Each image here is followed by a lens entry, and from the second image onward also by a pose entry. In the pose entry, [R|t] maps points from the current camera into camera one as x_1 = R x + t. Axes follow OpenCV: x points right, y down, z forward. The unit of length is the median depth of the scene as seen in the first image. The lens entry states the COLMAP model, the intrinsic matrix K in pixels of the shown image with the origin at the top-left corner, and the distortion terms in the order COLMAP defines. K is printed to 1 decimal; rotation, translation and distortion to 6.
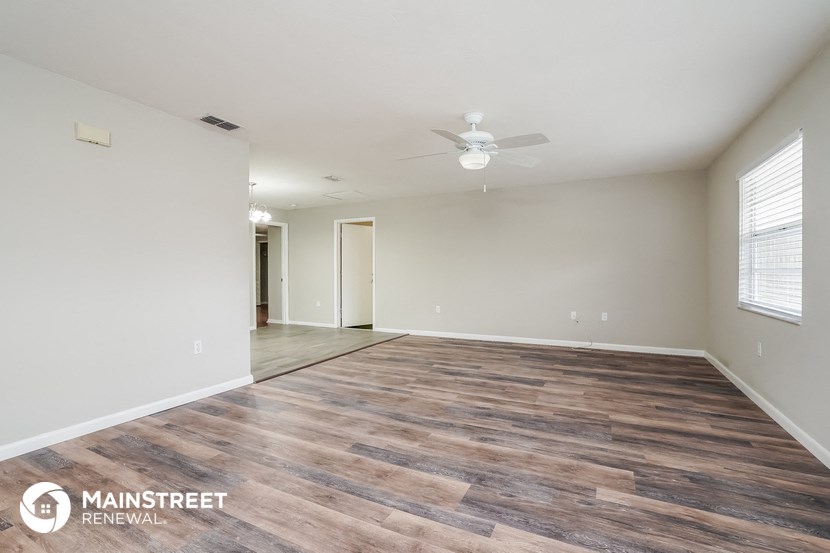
lens RADIAL K [[397.5, 0, 415.5], [0, 397.5, 276.1], [0, 0, 1]] dist [-0.011745, 0.001039]
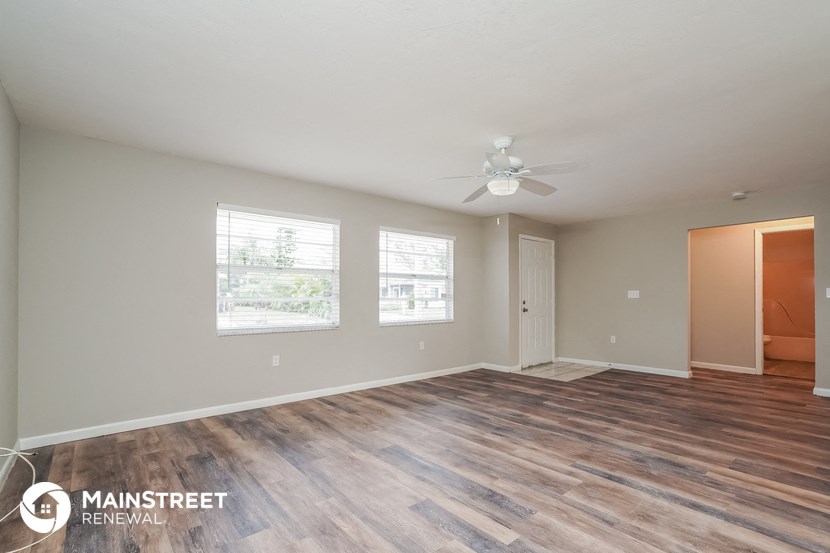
lens RADIAL K [[397.5, 0, 417.8], [0, 397.5, 293.5], [0, 0, 1]] dist [-0.011745, 0.001039]
pose [[-0.927566, 0.006705, 0.373599, -0.020941], [0.006212, 0.999978, -0.002523, -0.023715], [-0.373607, -0.000019, -0.927587, 2.020964]]
